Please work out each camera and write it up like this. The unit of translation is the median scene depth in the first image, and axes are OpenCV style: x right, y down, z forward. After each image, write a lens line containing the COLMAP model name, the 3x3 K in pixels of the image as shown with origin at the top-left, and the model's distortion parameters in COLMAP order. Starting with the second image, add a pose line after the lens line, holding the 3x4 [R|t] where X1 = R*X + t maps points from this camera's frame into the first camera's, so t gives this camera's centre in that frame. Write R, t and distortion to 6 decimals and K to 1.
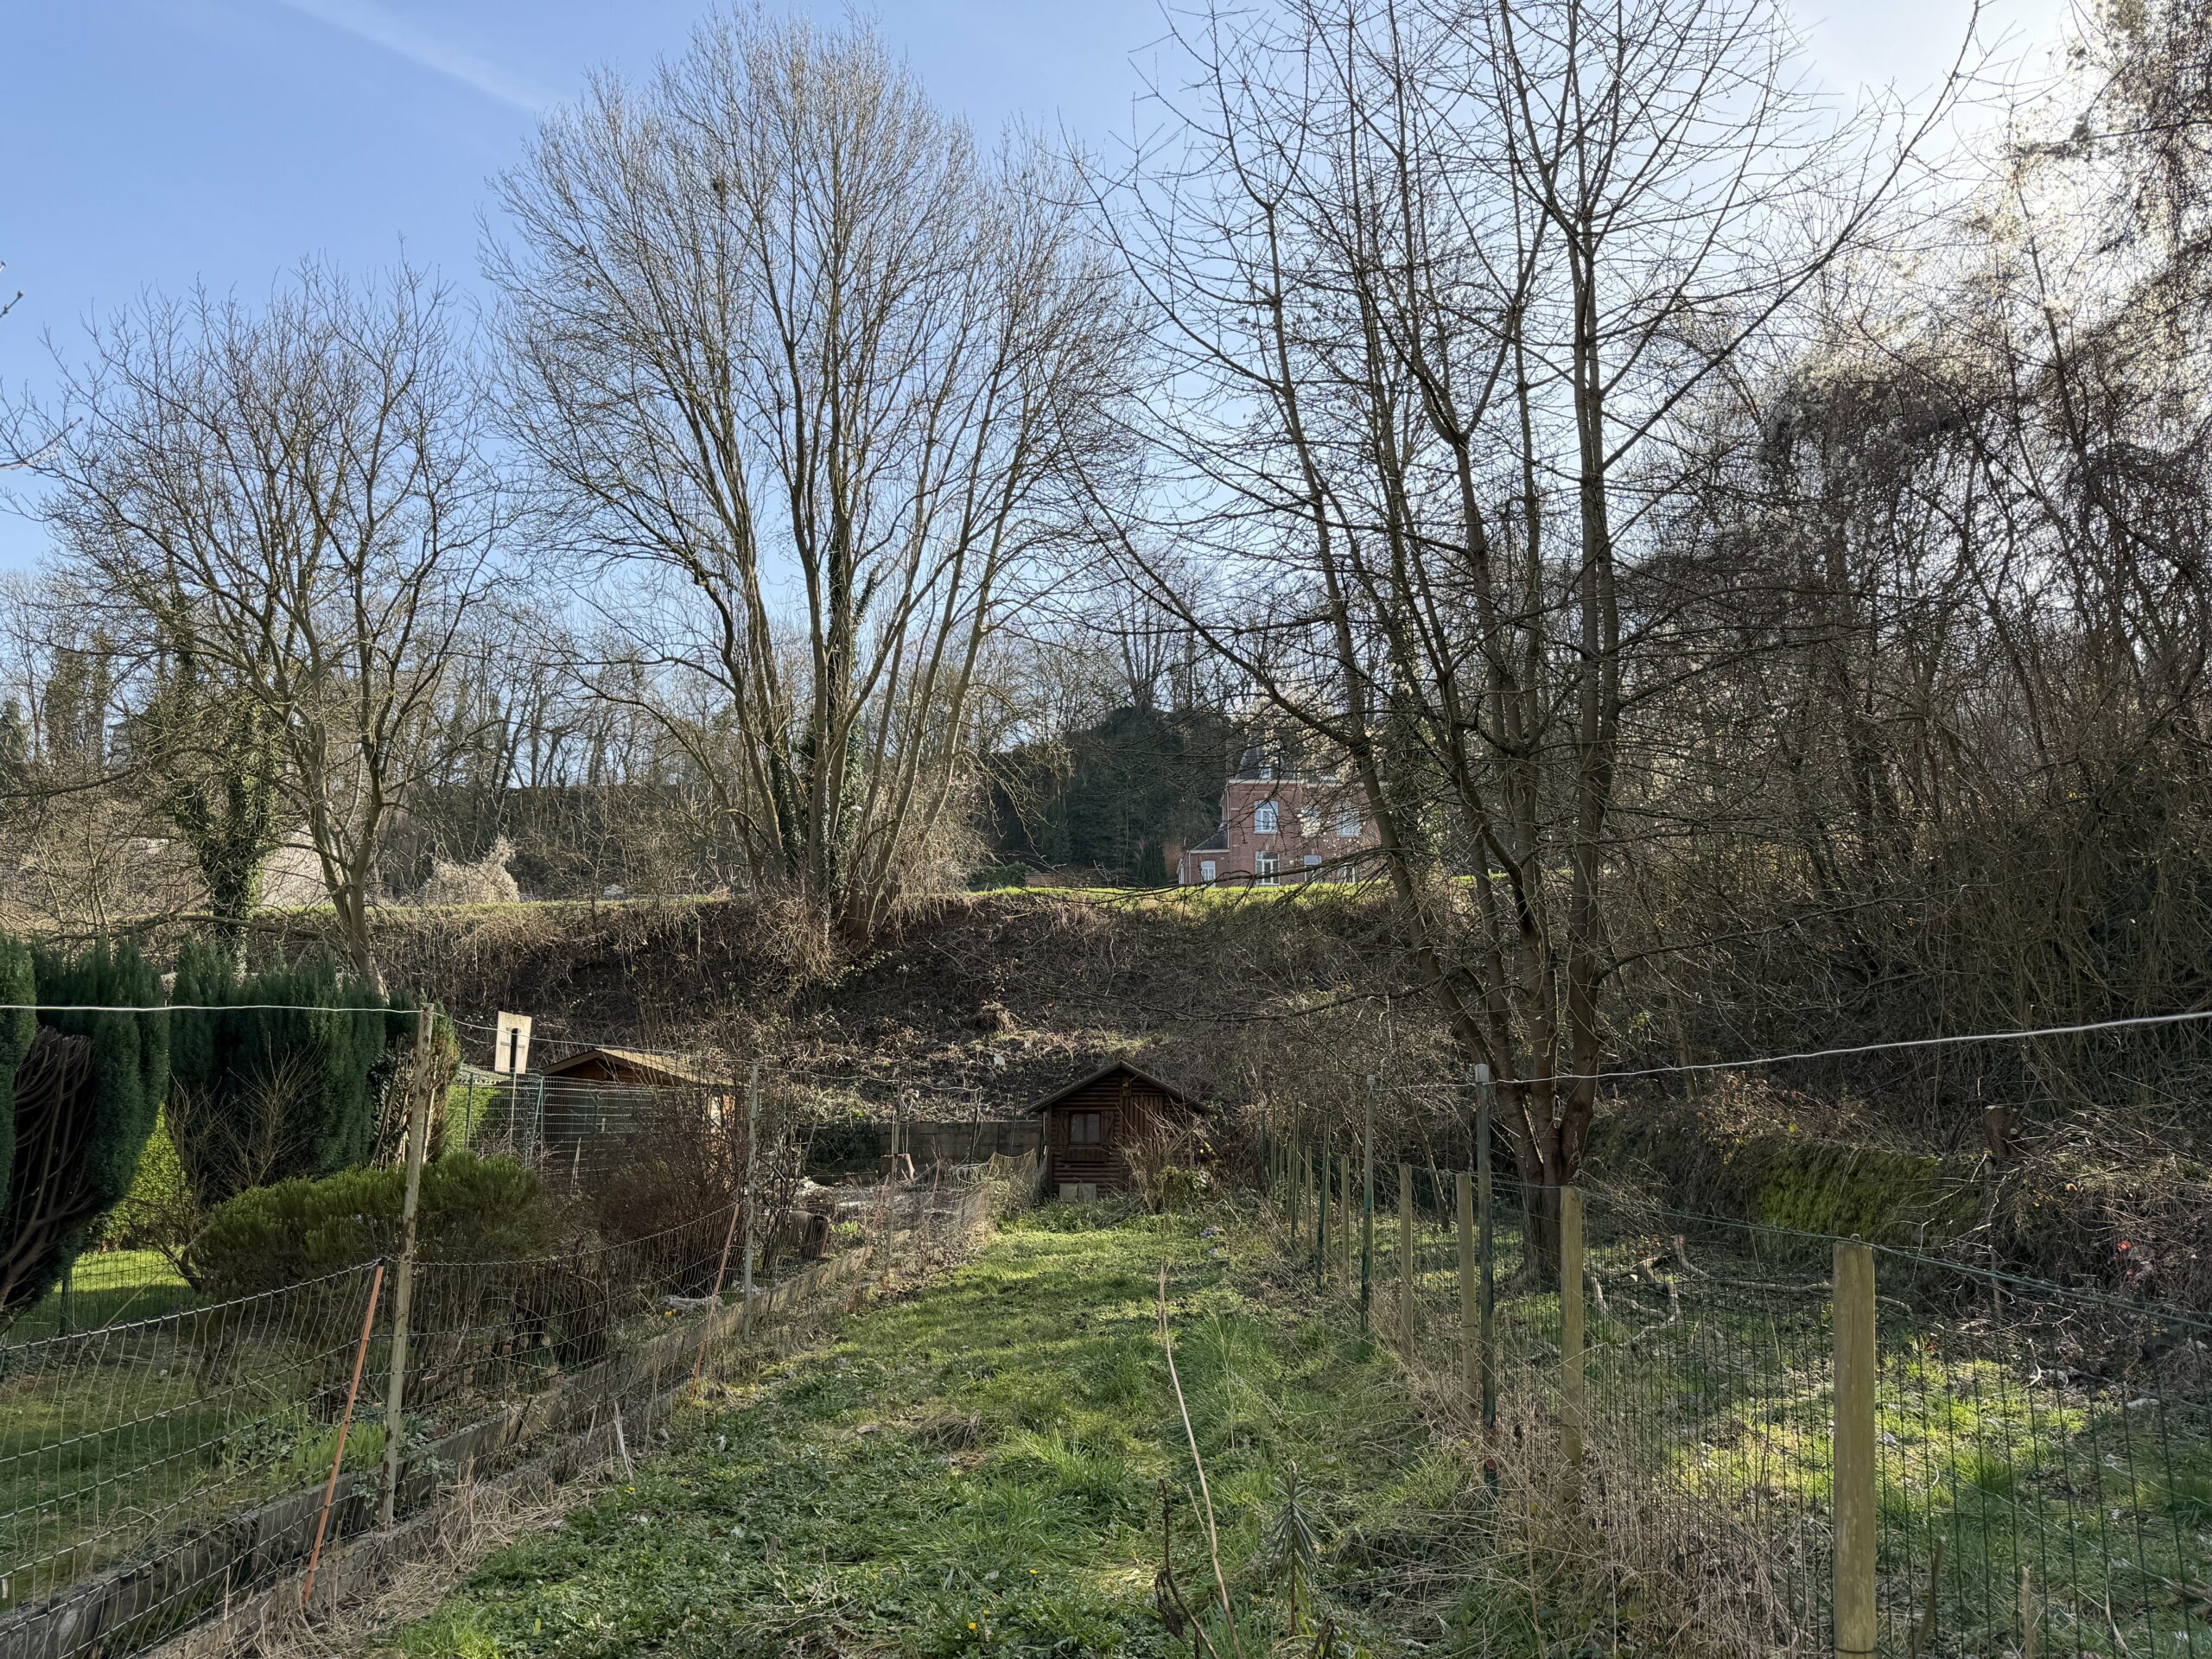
lens RADIAL K [[1526.8, 0, 1106.0], [0, 1526.8, 829.5], [0, 0, 1]] dist [0.159396, -0.321314]
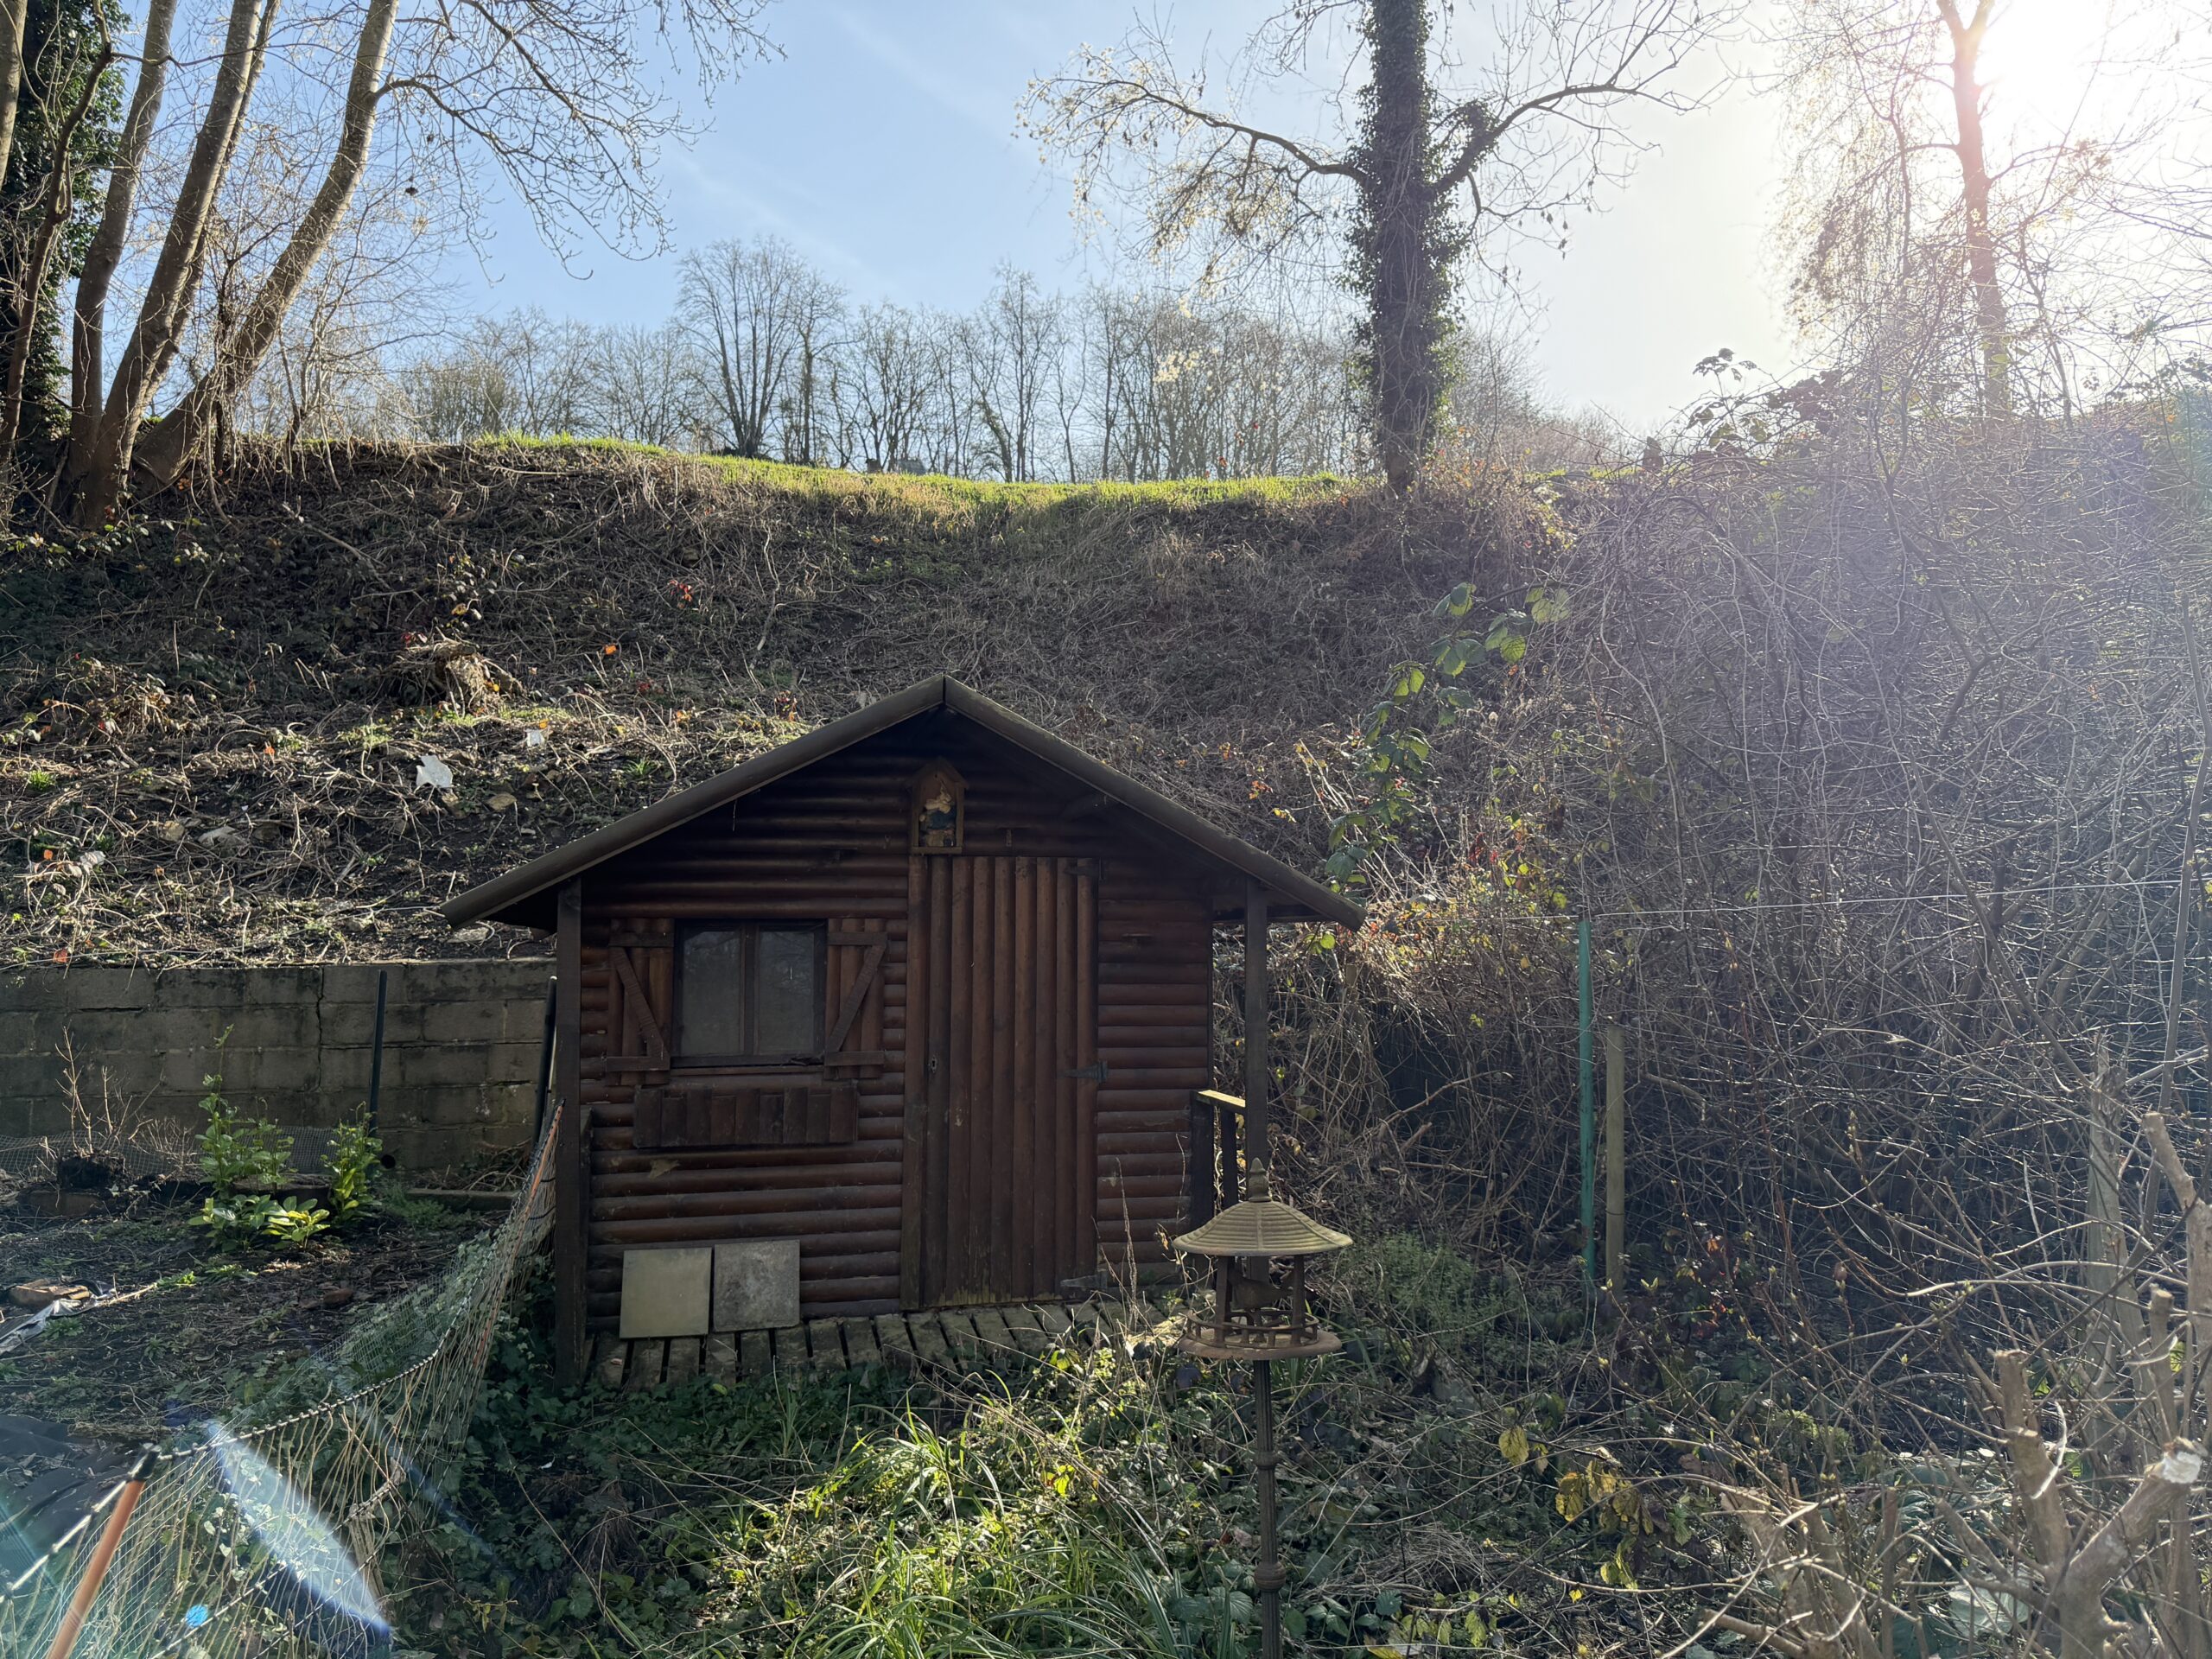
lens RADIAL K [[1567.8, 0, 1105.3], [0, 1567.8, 921.0], [0, 0, 1]] dist [-0.000381, -0.000359]
pose [[0.966750, 0.004647, 0.255681, -0.018093], [-0.047105, 0.985962, 0.160186, 0.118816], [-0.251348, -0.166903, 0.953398, 0.634668]]
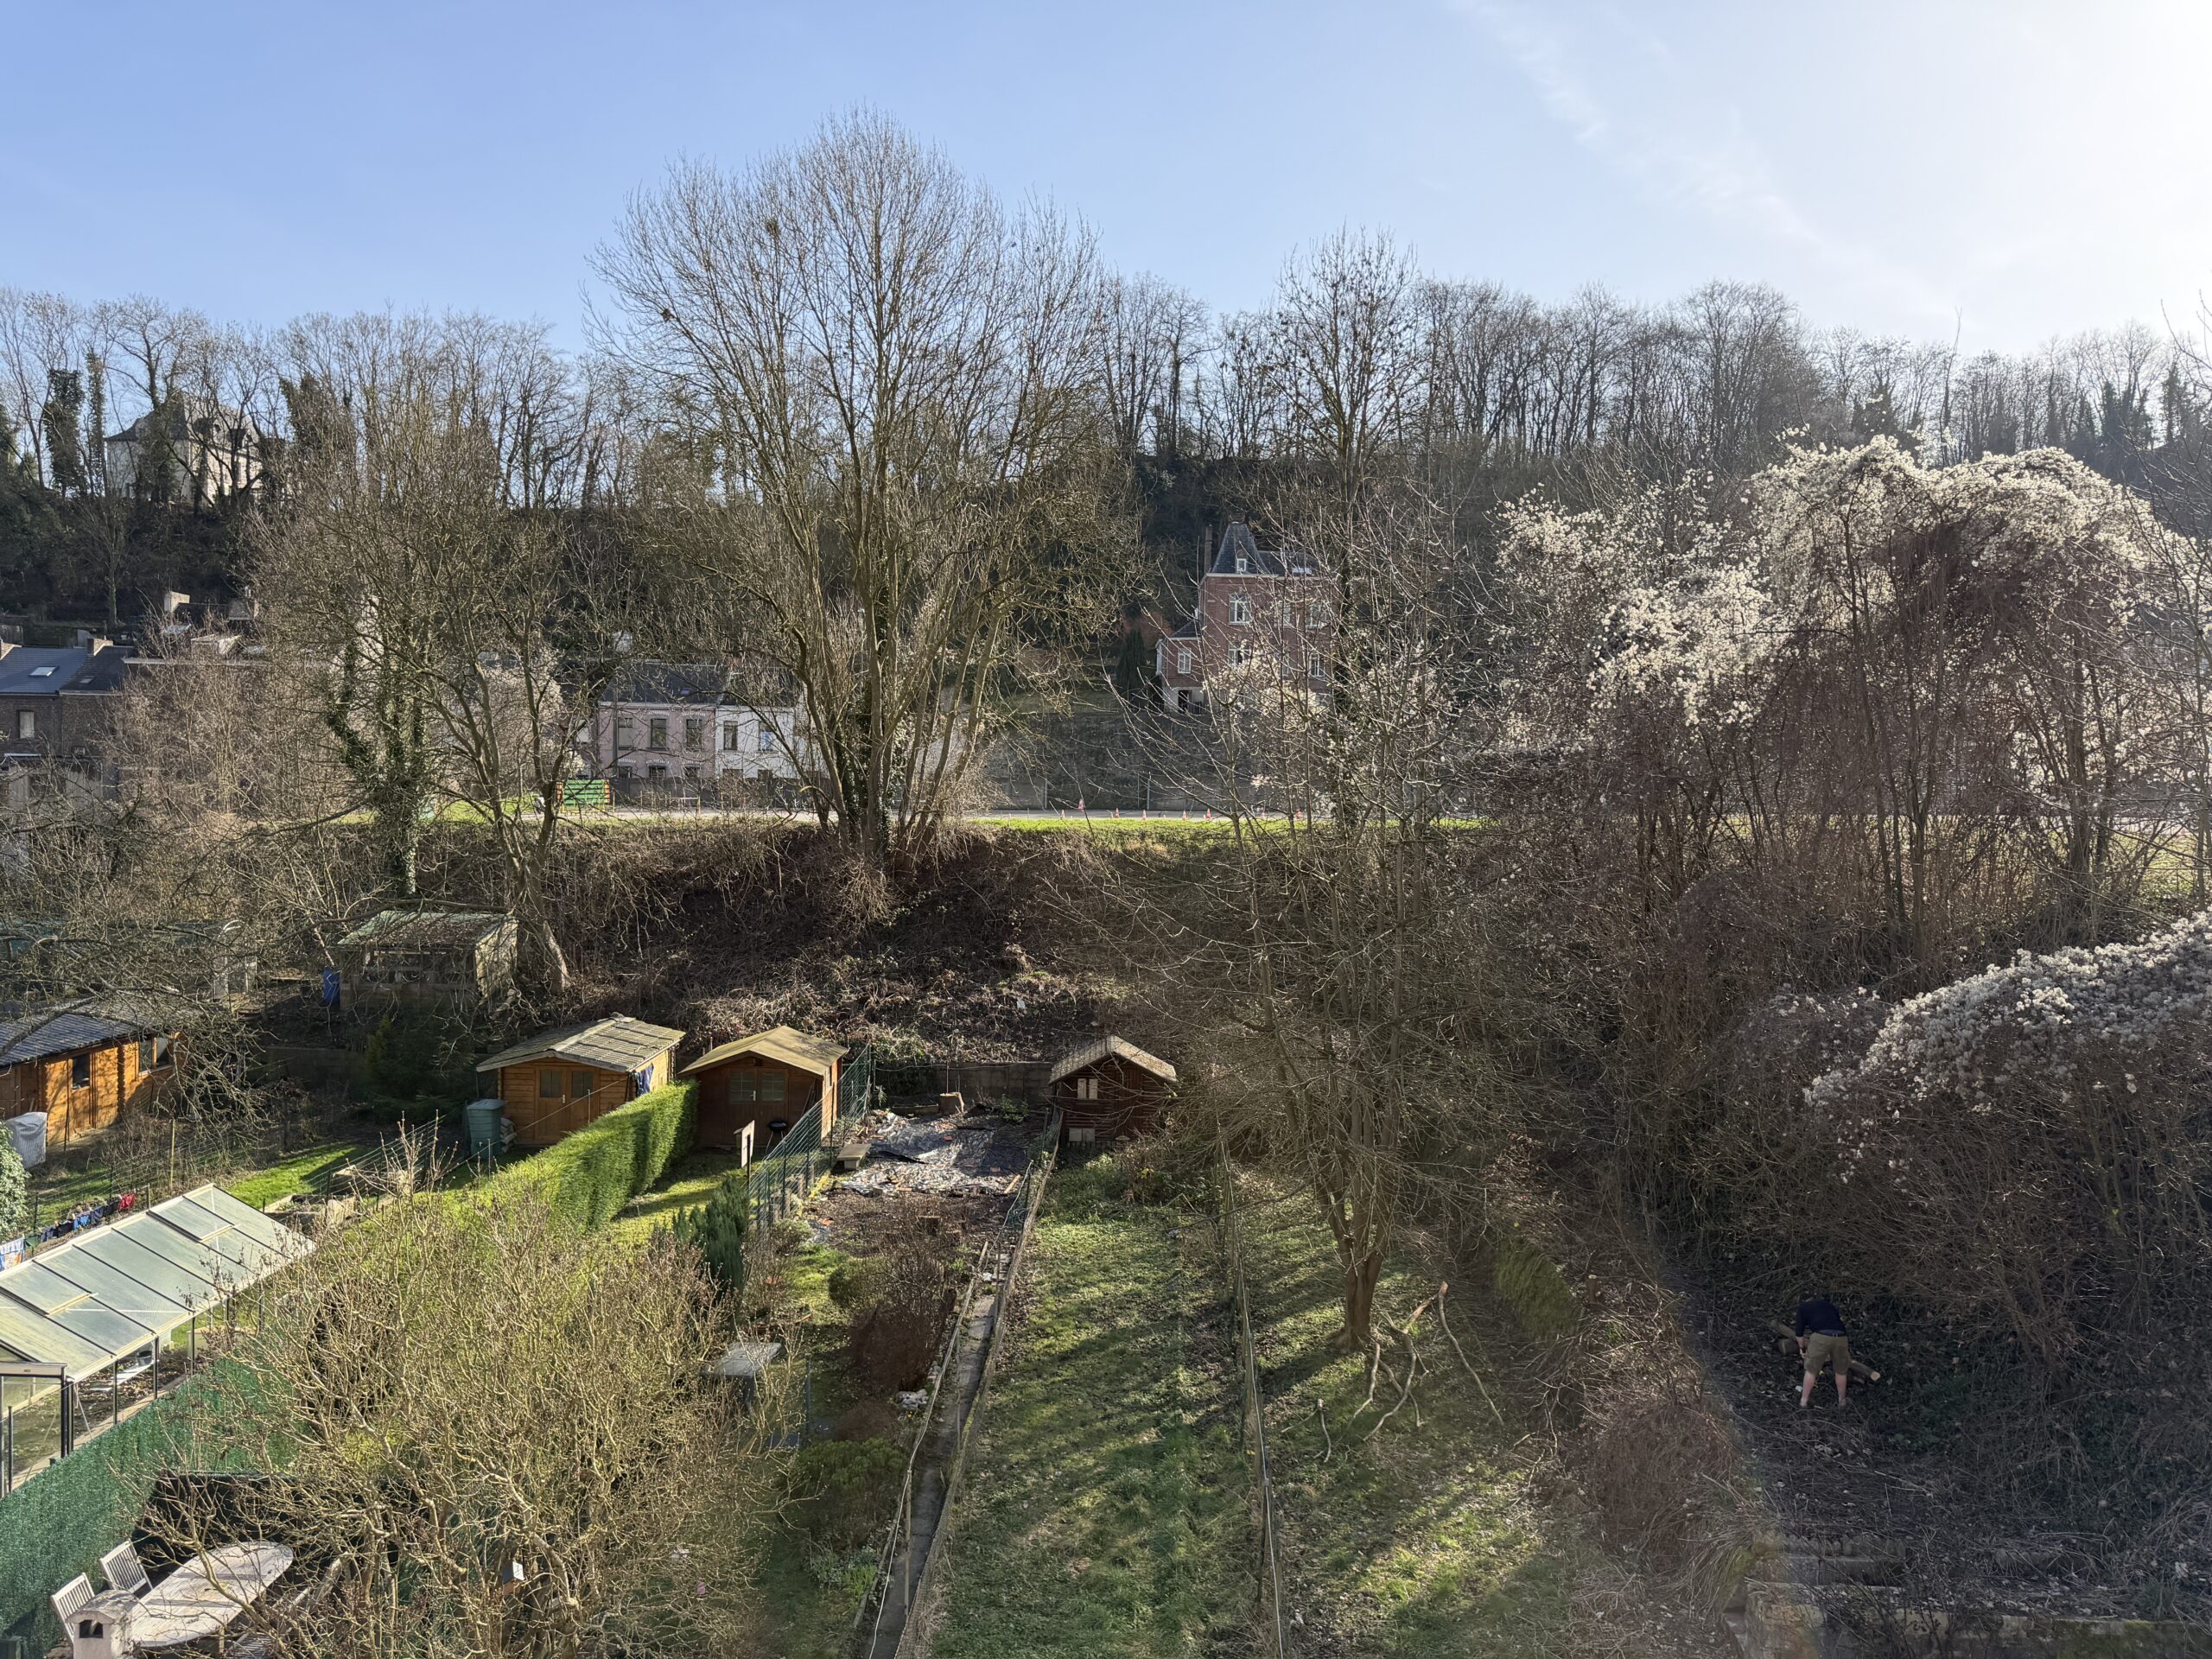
lens RADIAL K [[1526.8, 0, 1106.0], [0, 1526.8, 829.5], [0, 0, 1]] dist [0.159396, -0.321314]
pose [[0.999706, 0.016098, 0.018125, -0.021339], [-0.019609, 0.976597, 0.214183, -0.279606], [-0.014253, -0.214475, 0.976625, -0.269677]]
